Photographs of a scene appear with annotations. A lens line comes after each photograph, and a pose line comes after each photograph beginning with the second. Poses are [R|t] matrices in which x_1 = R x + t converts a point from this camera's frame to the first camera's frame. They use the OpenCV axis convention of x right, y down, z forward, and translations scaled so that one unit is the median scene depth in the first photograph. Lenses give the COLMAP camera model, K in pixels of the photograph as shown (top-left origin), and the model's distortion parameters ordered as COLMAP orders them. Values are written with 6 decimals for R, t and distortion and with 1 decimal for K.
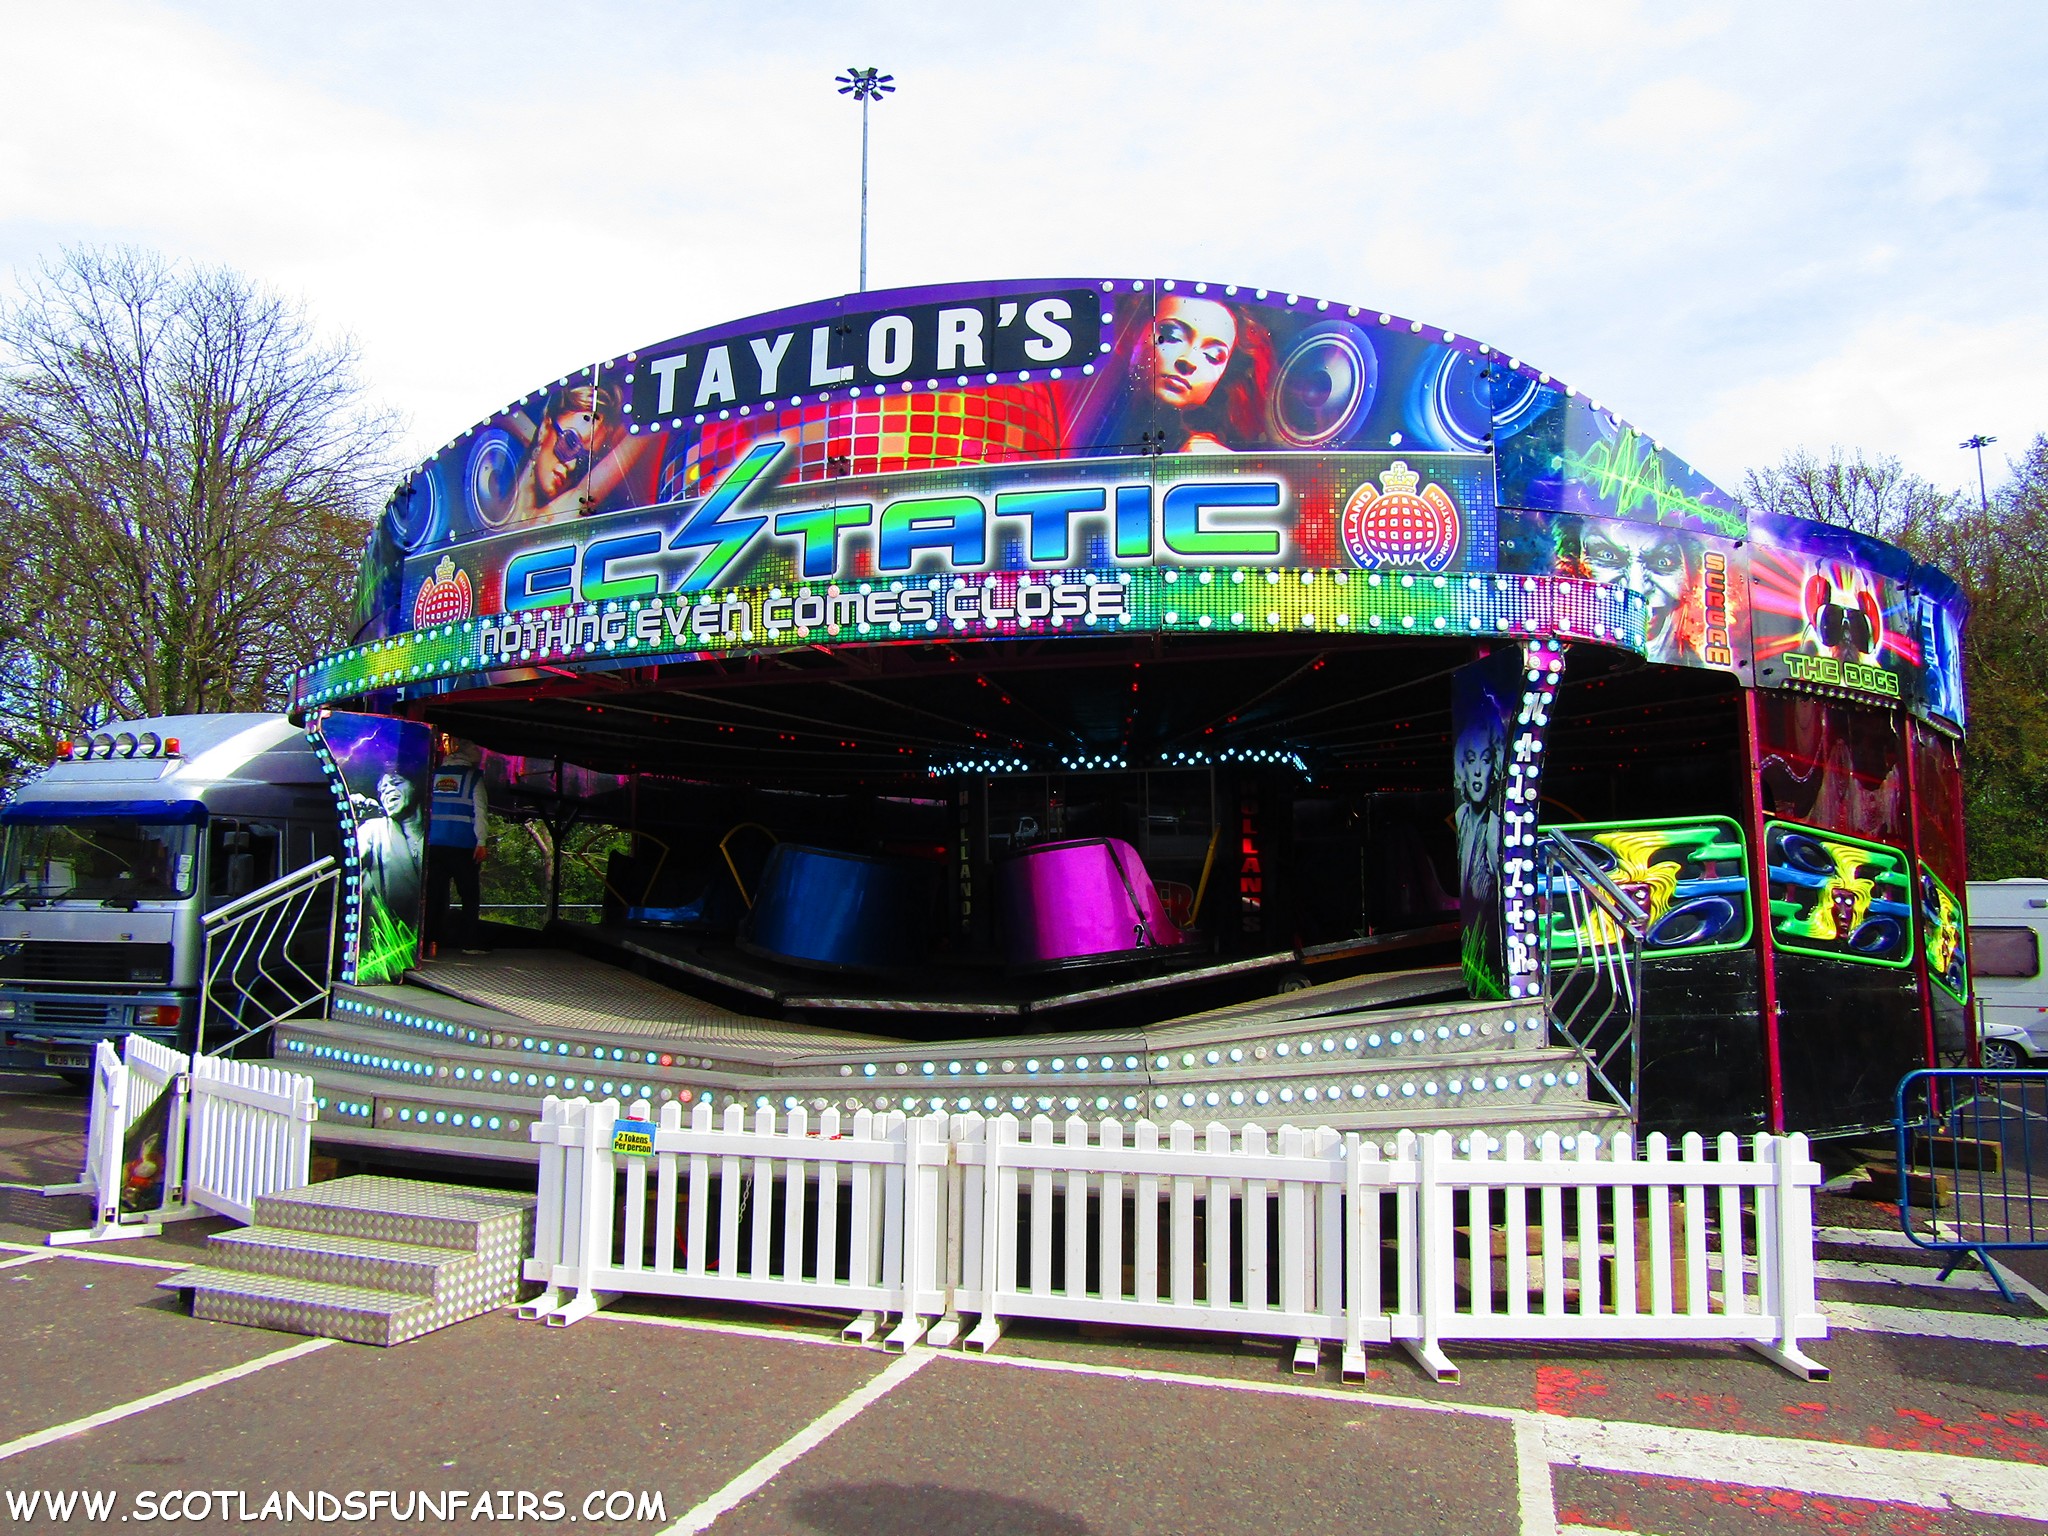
lens RADIAL K [[1487.9, 0, 1025.7], [0, 1487.9, 759.5], [0, 0, 1]] dist [-0.004949, -0.001693]
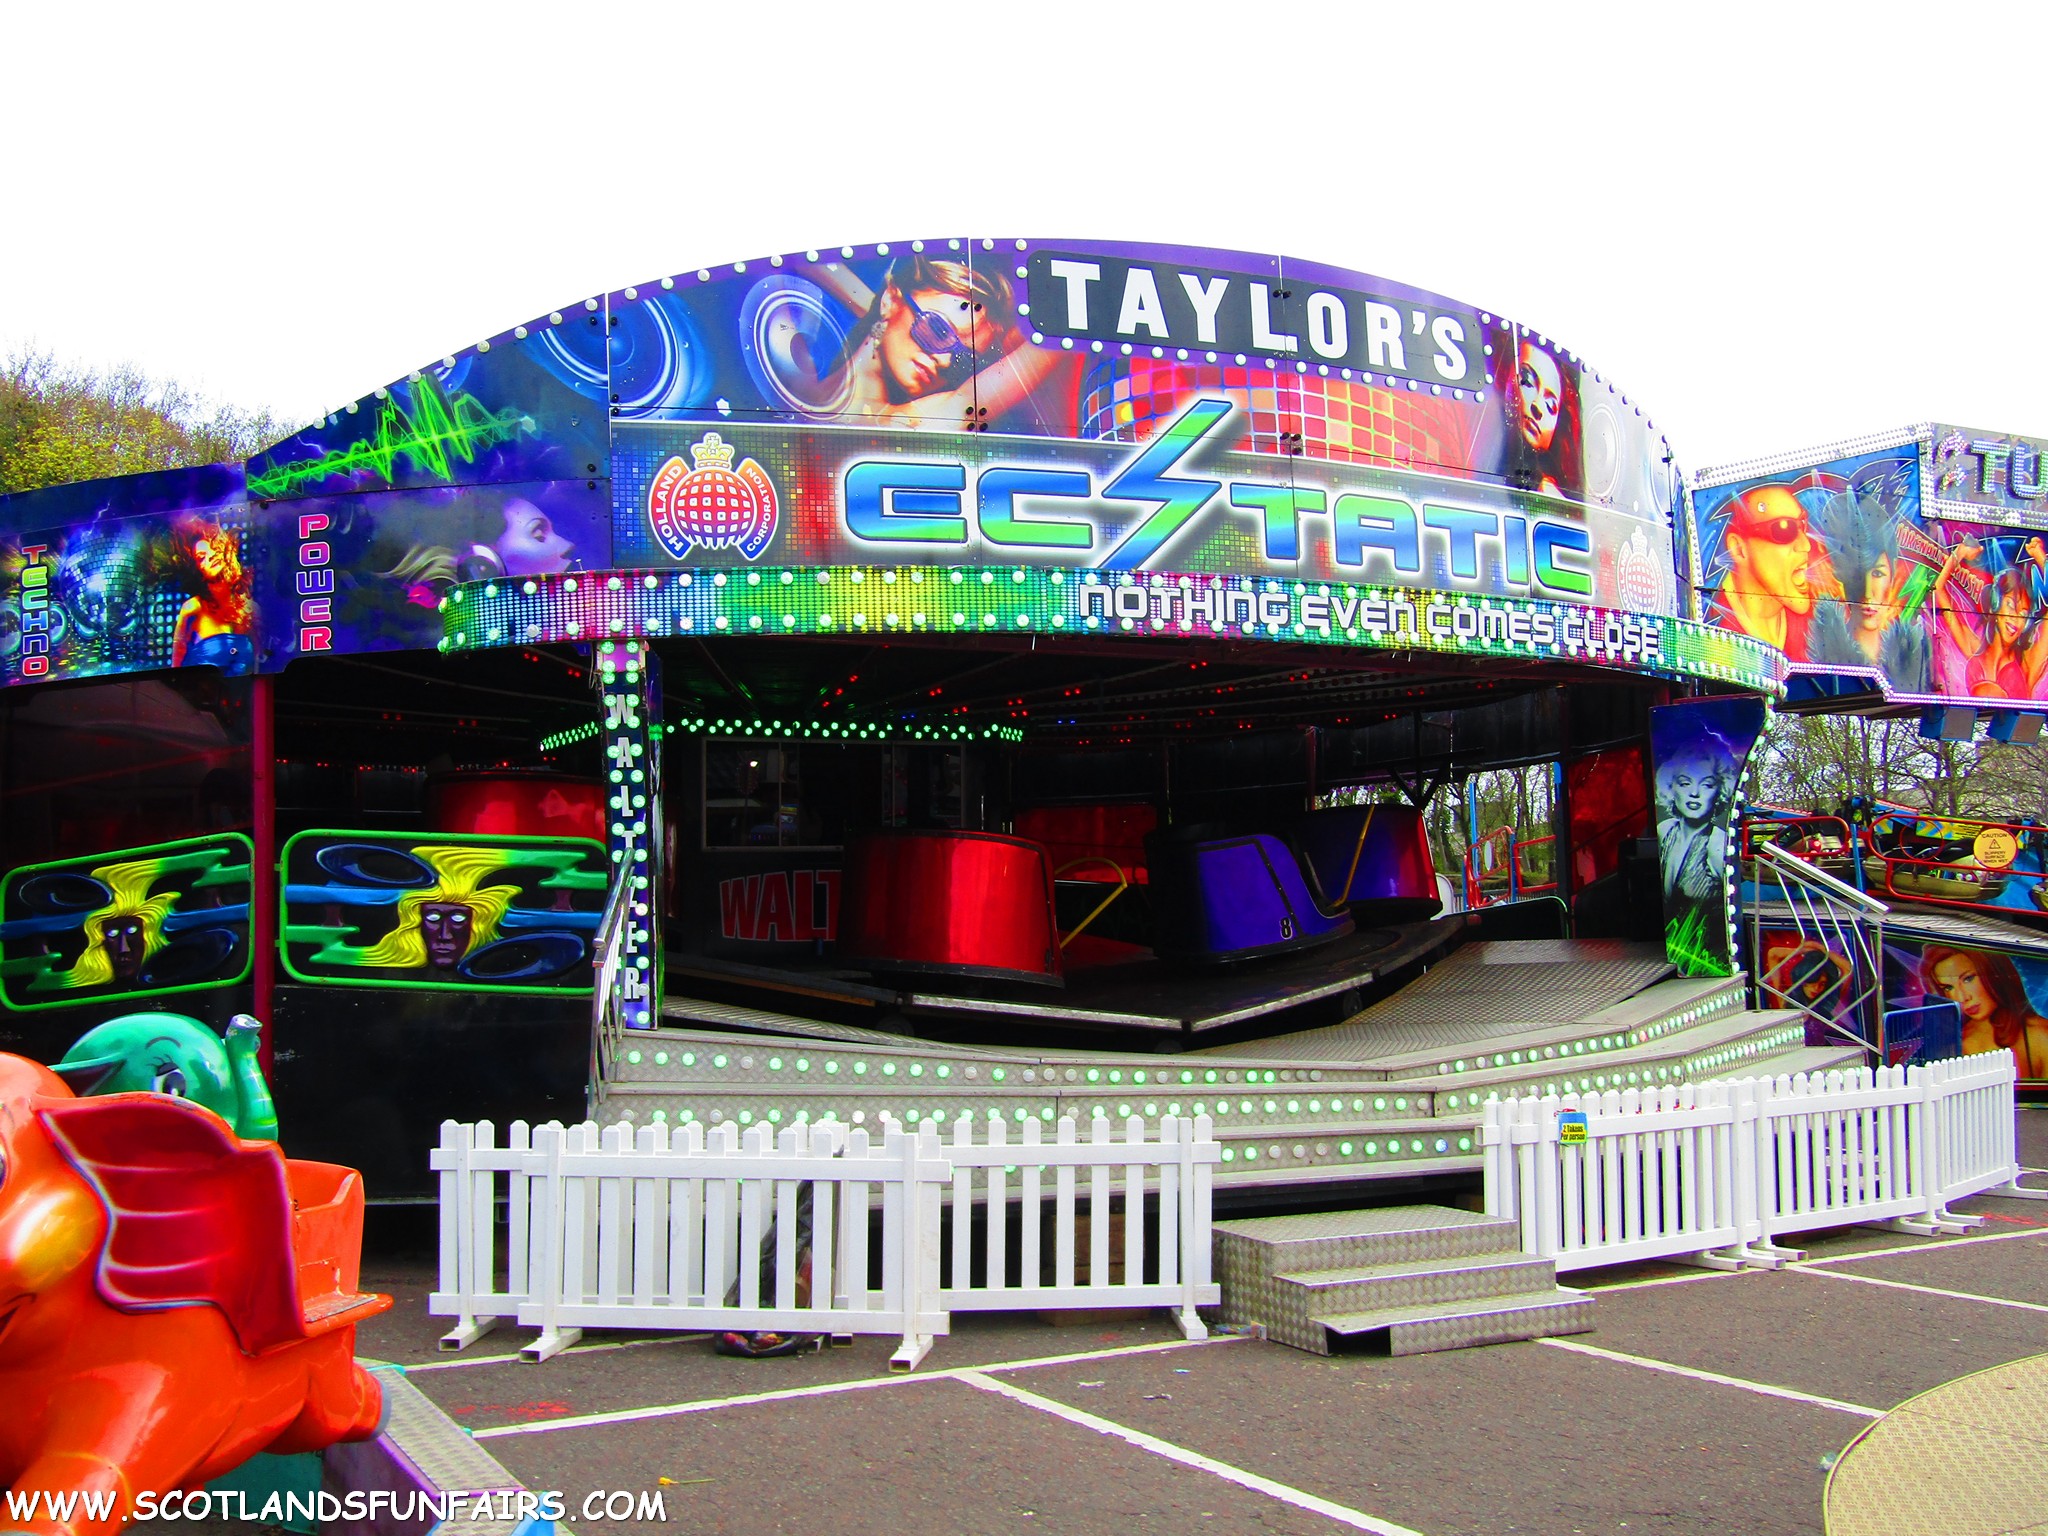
lens RADIAL K [[2184.8, 0, 1022.0], [0, 2184.8, 768.6], [0, 0, 1]] dist [0.019235, 0.000000]
pose [[0.647466, 0.034987, 0.761291, -1.279803], [-0.068133, 0.997603, 0.012099, 0.003119], [-0.759043, -0.059703, 0.648297, 0.218157]]
